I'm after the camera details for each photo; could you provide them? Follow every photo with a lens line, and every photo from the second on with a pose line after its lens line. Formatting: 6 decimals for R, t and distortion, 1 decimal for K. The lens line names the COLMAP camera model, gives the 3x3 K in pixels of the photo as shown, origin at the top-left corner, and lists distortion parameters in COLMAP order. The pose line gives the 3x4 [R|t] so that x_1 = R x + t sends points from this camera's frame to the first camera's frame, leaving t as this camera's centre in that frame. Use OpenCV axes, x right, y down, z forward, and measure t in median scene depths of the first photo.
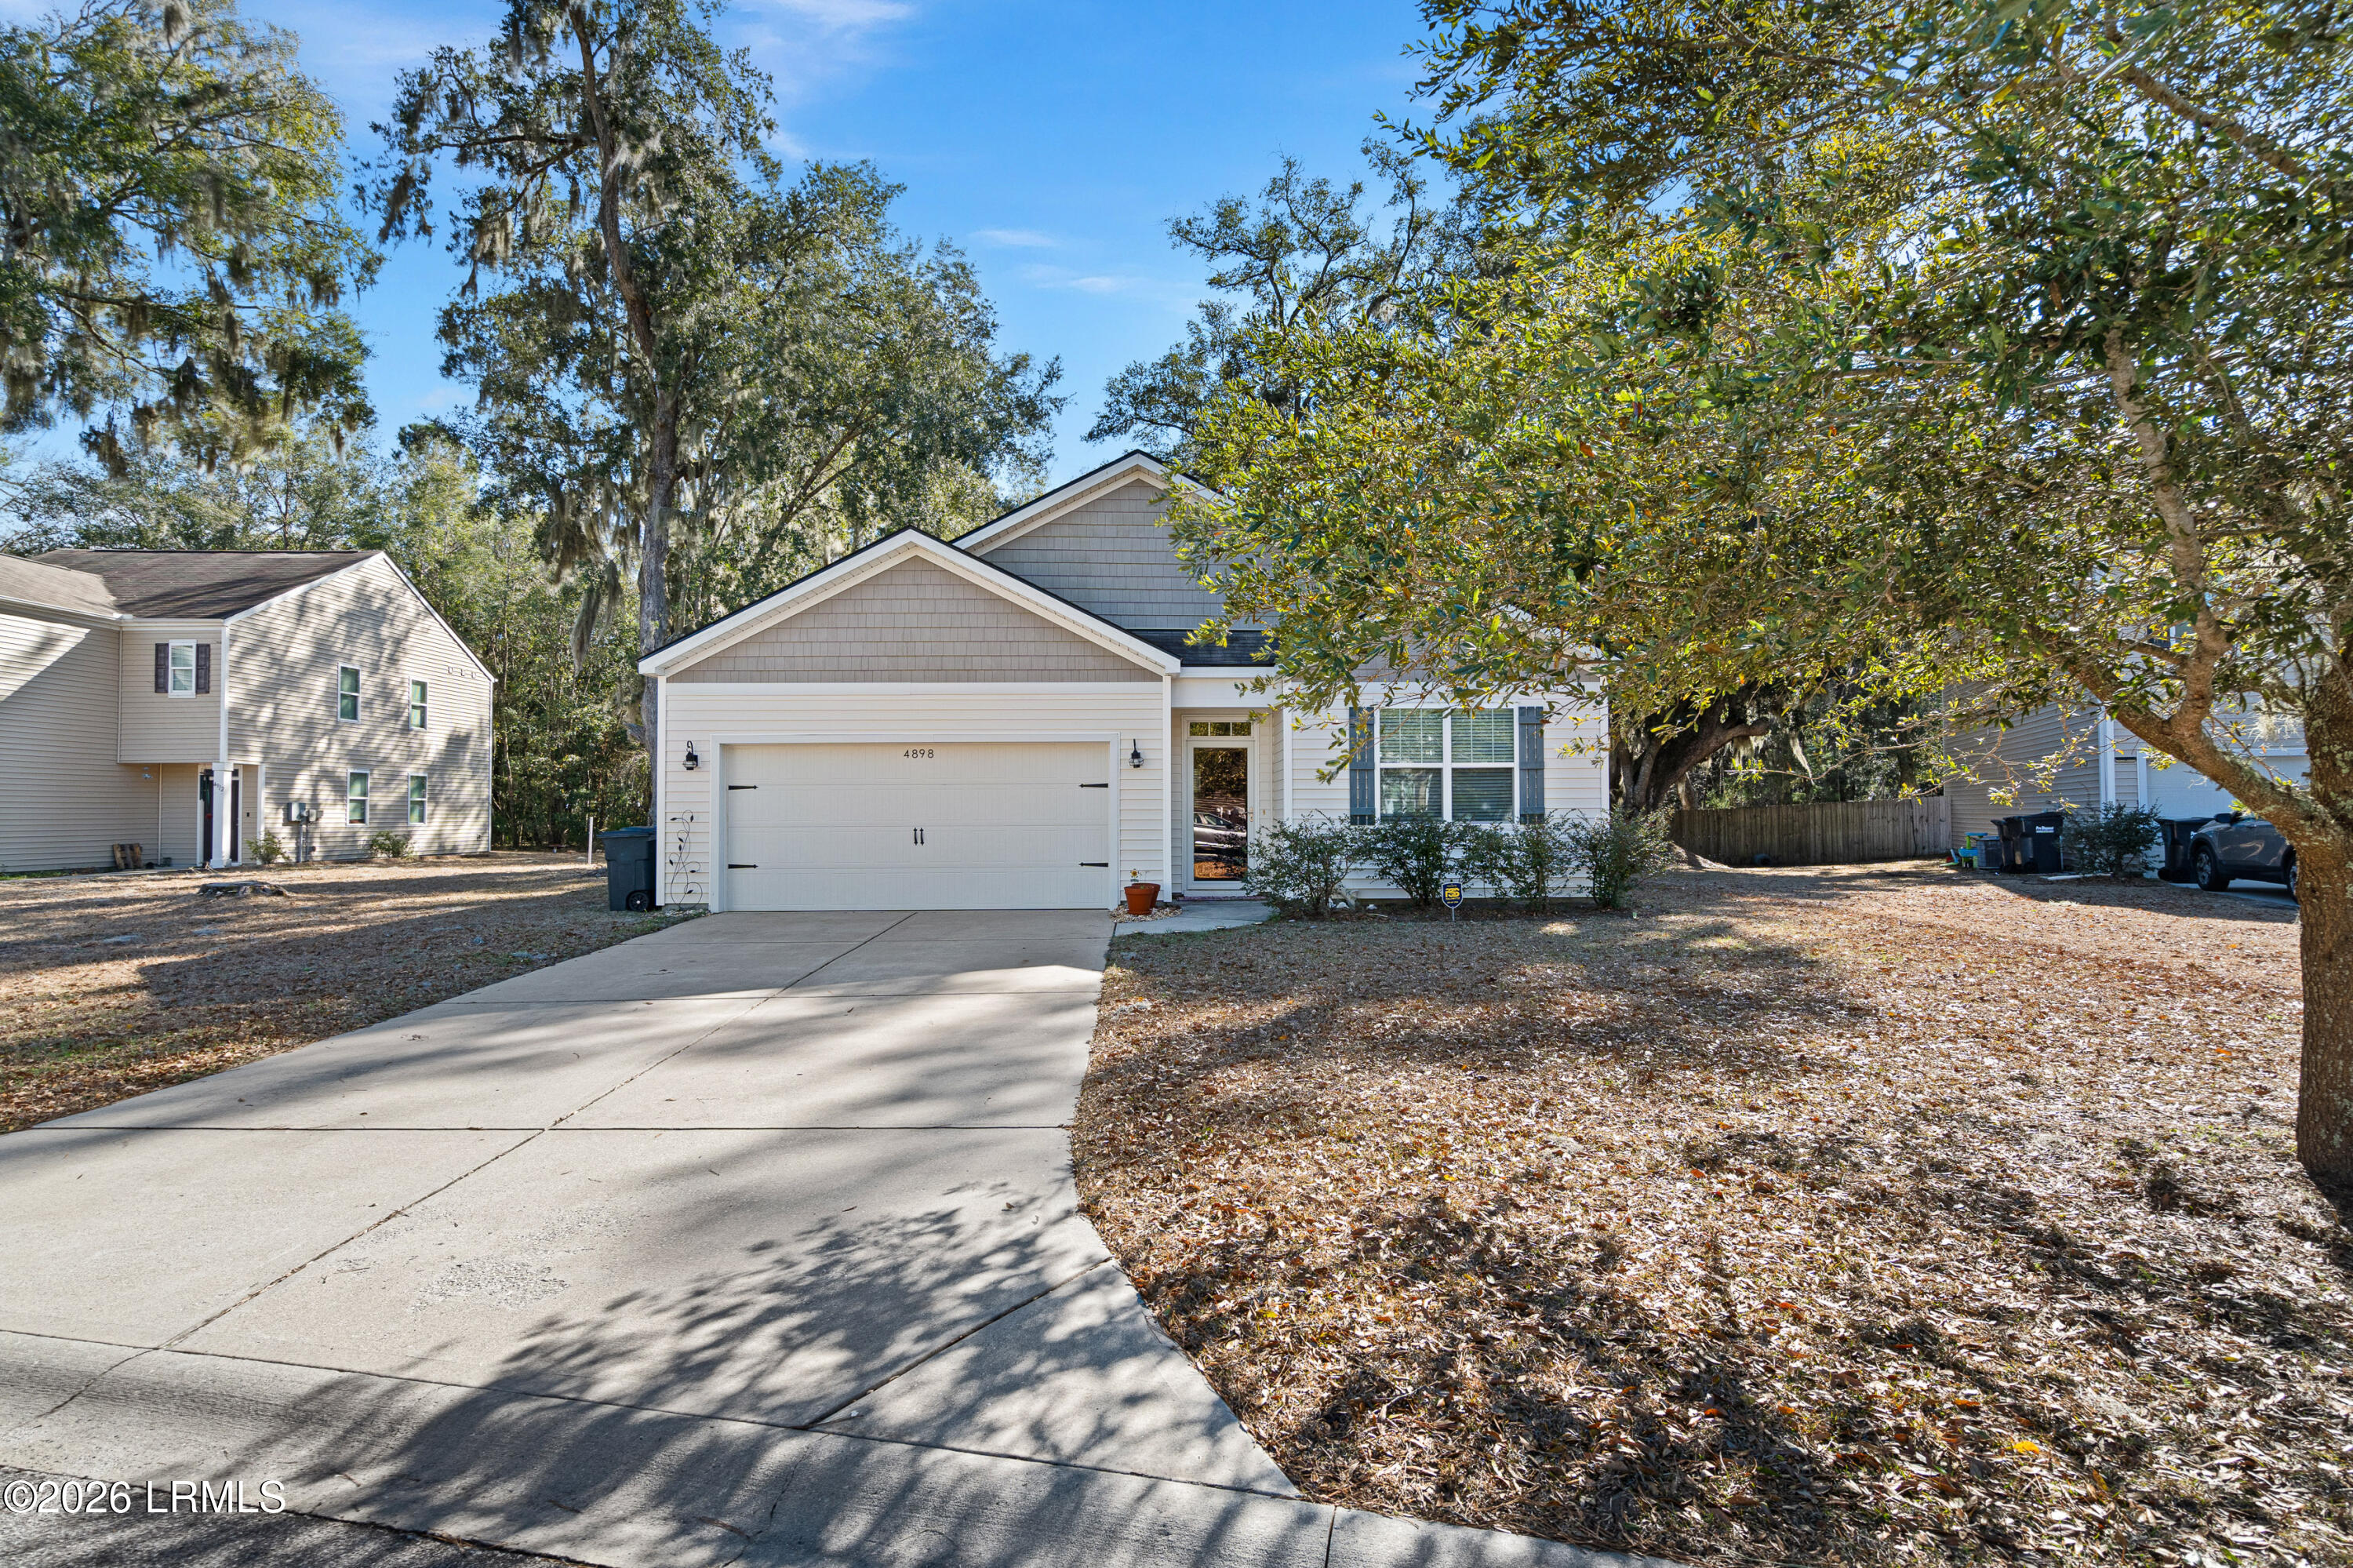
lens RADIAL K [[1116.6, 0, 1170.8], [0, 1116.6, 788.0], [0, 0, 1]] dist [-0.002370, 0.000690]
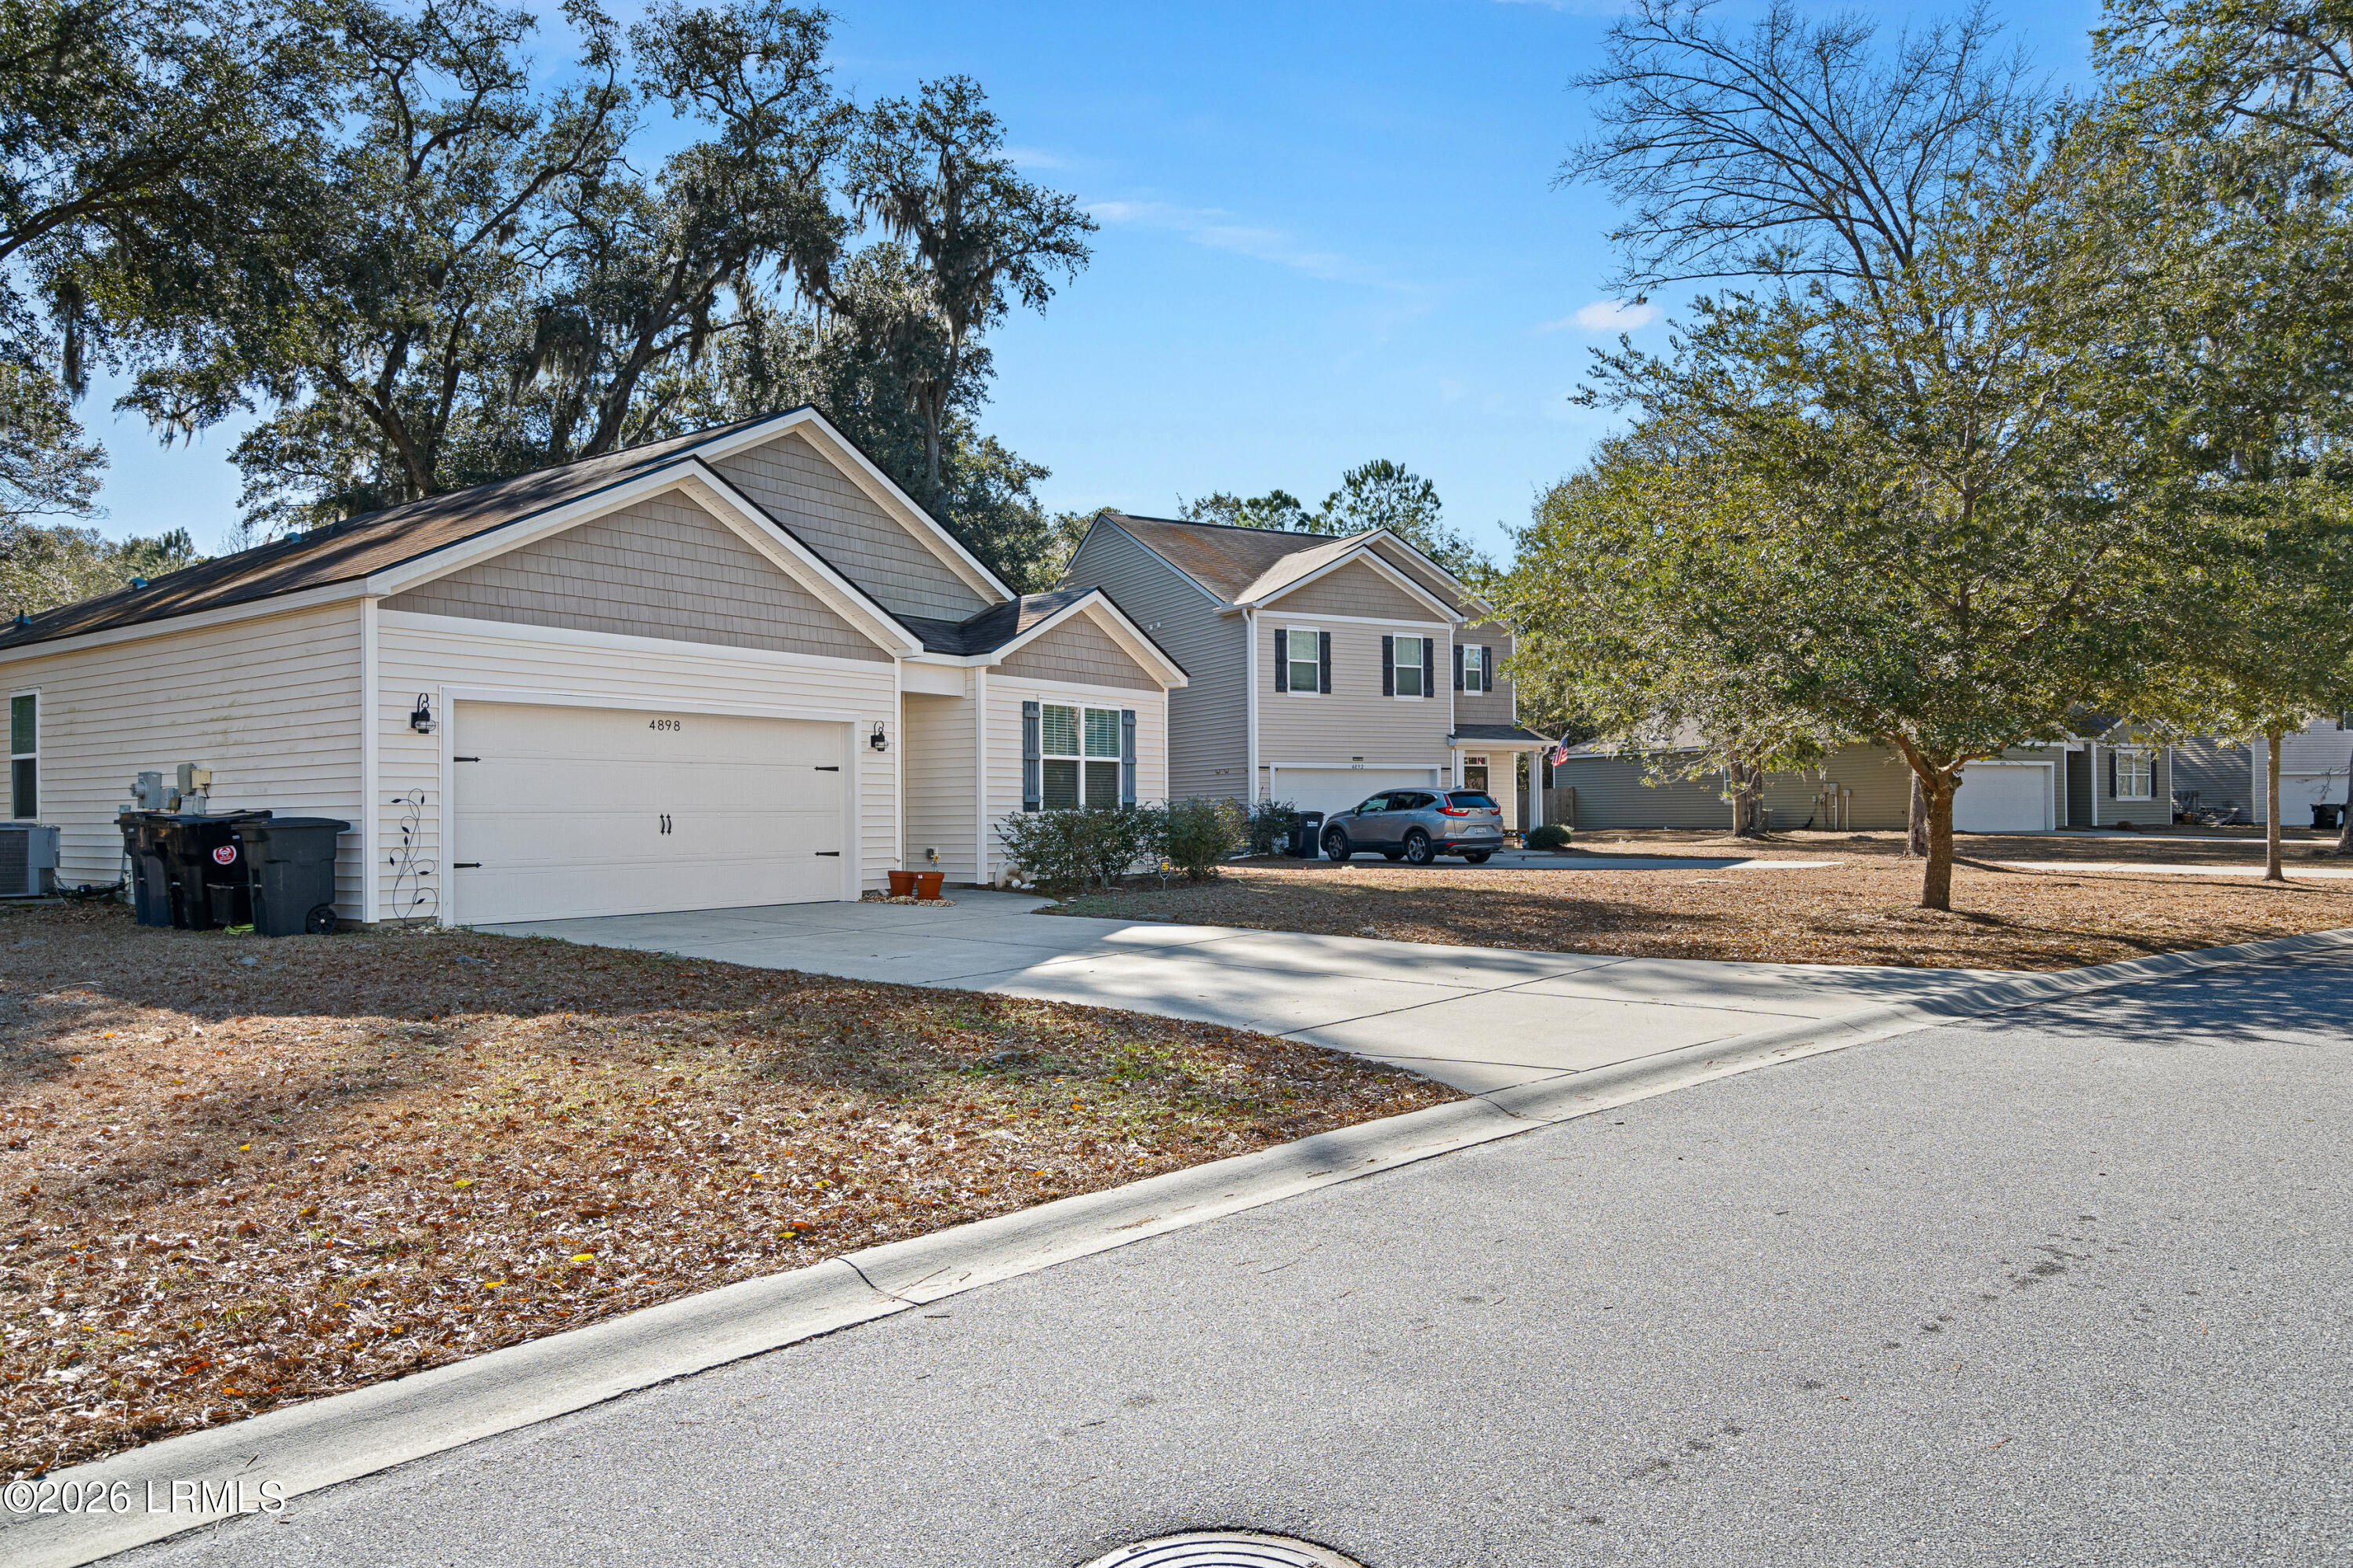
lens RADIAL K [[1497.8, 0, 1171.1], [0, 1497.8, 781.3], [0, 0, 1]] dist [0.001147, 0.001028]
pose [[0.603539, 0.018625, 0.797116, -0.890025], [-0.015693, 0.999811, -0.011479, 0.018037], [-0.797179, -0.005581, 0.603717, 0.024541]]
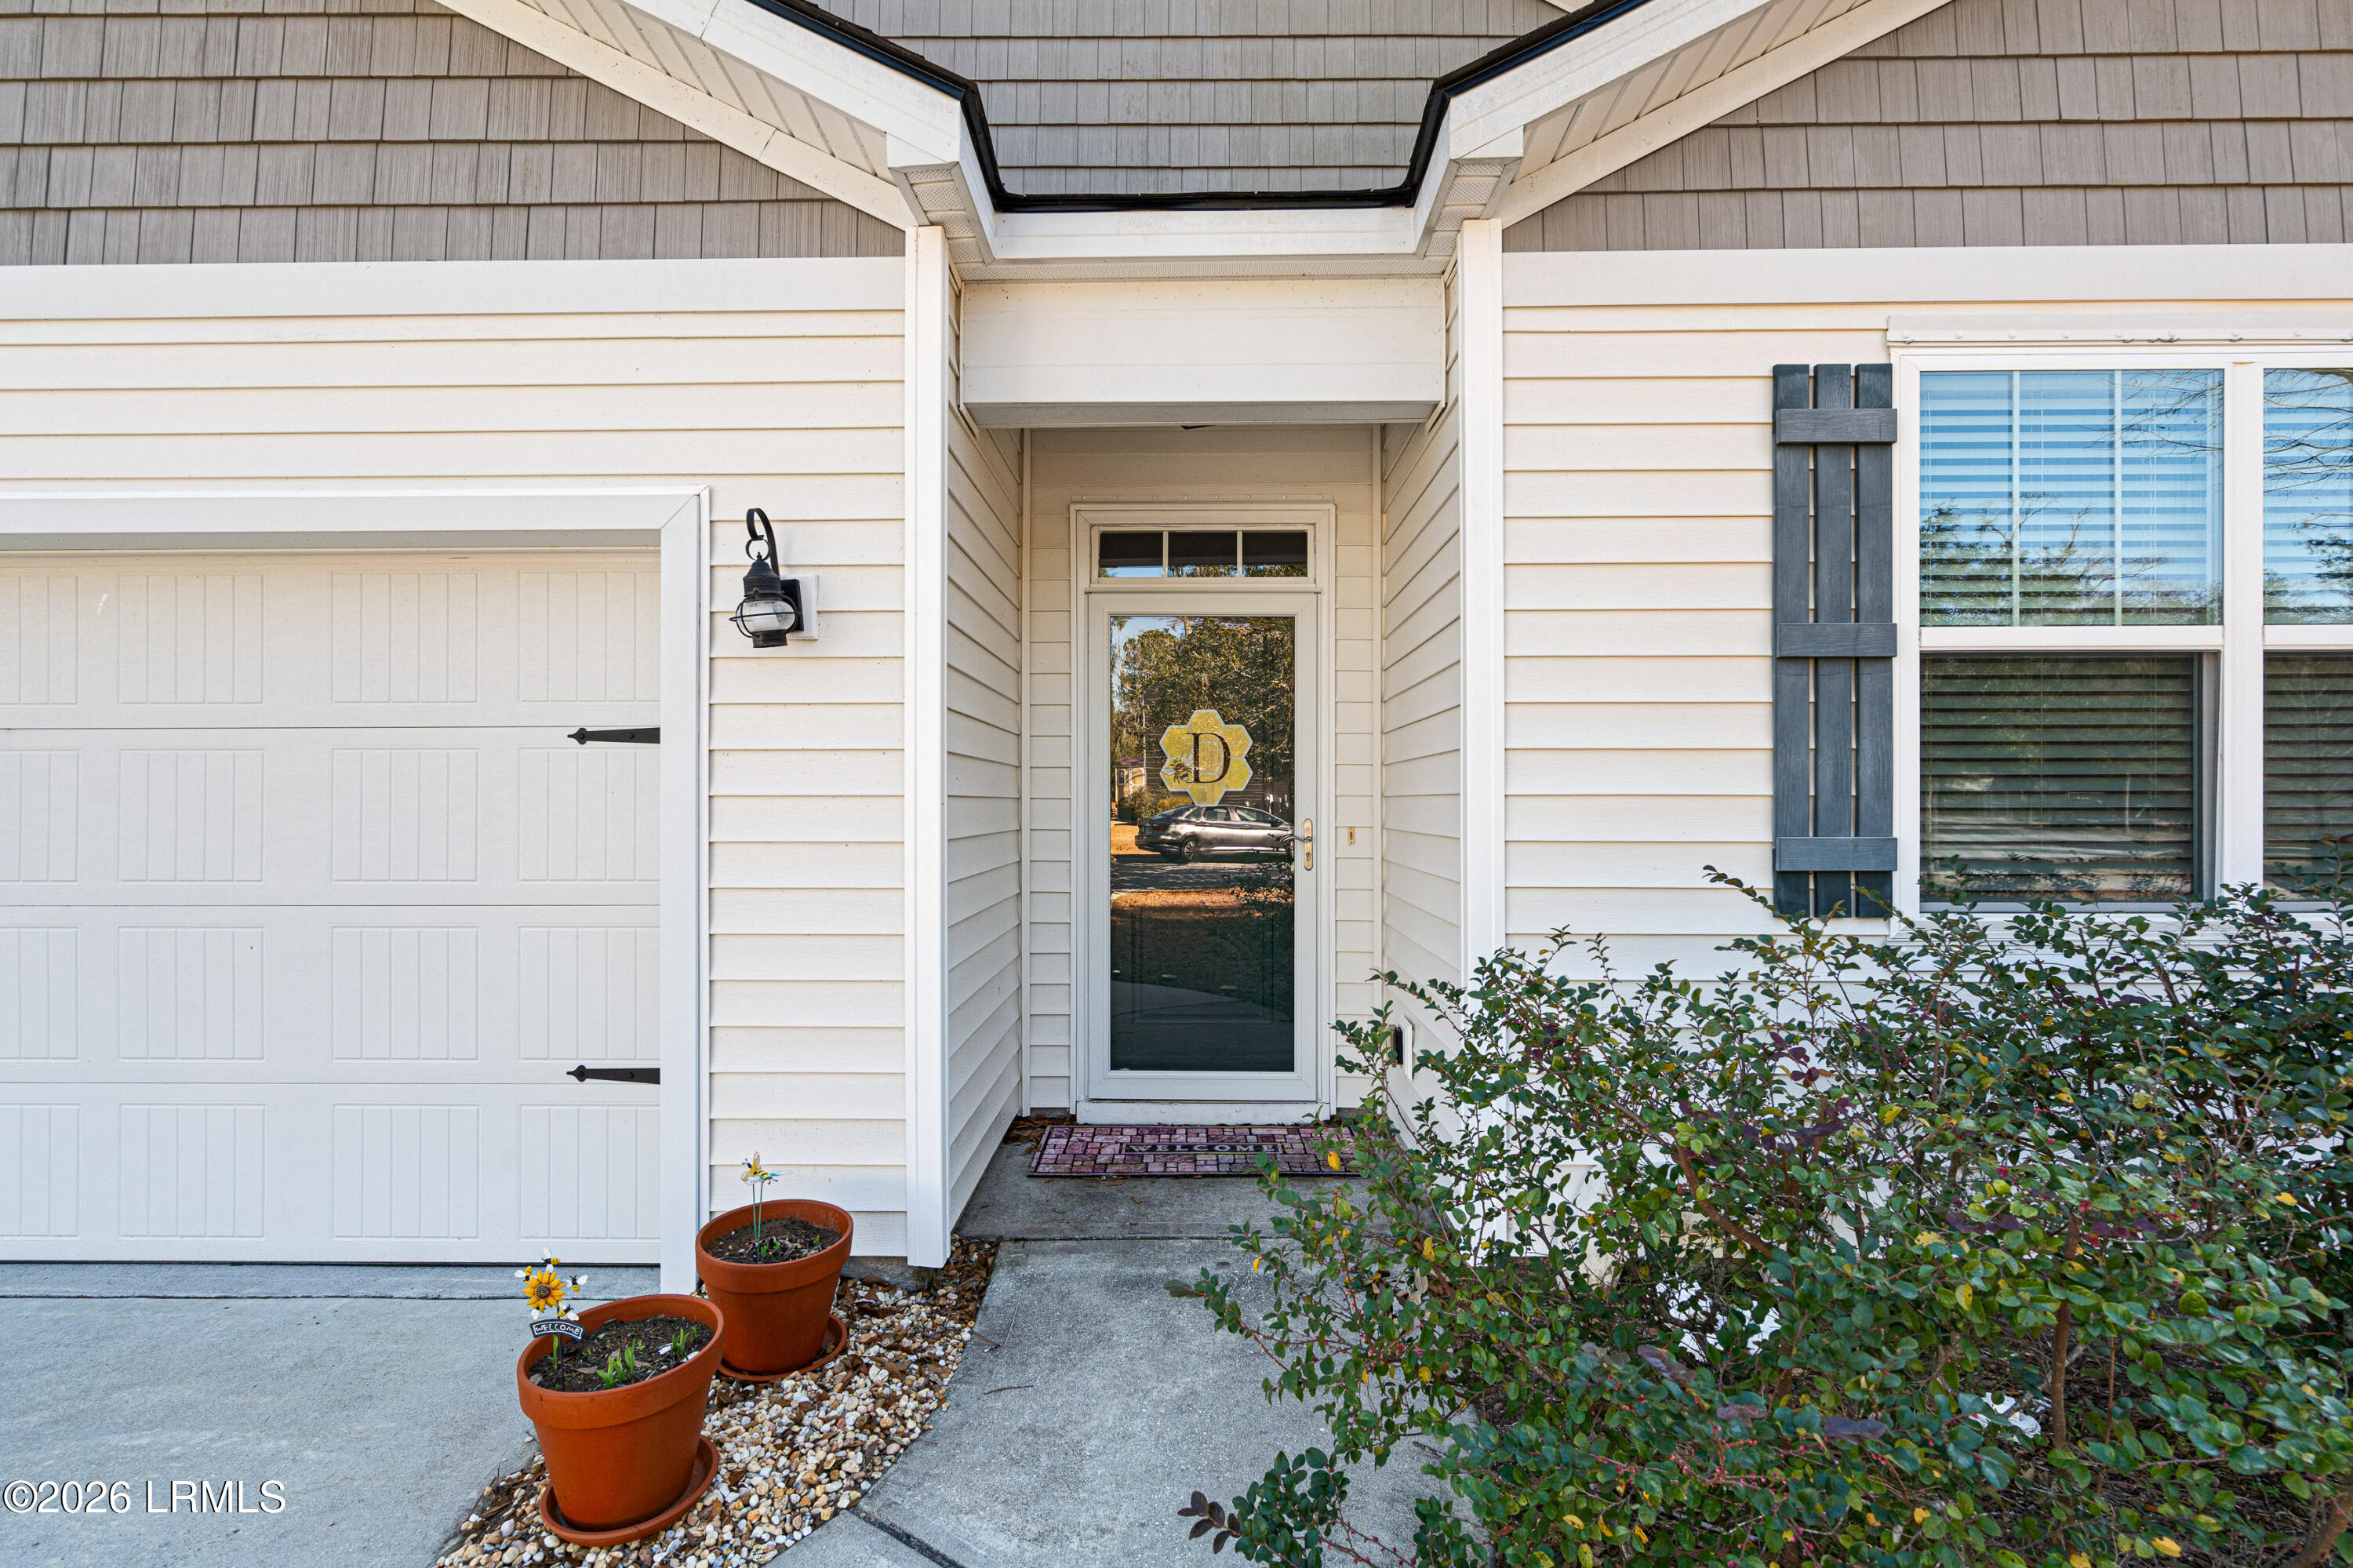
lens RADIAL K [[1072.6, 0, 1180.8], [0, 1072.6, 797.7], [0, 0, 1]] dist [0.000146, 0.000089]
pose [[0.999206, 0.003268, -0.039717, 0.054455], [-0.002204, 0.999639, 0.026785, 0.004693], [0.039790, -0.026676, 0.998852, 0.785752]]
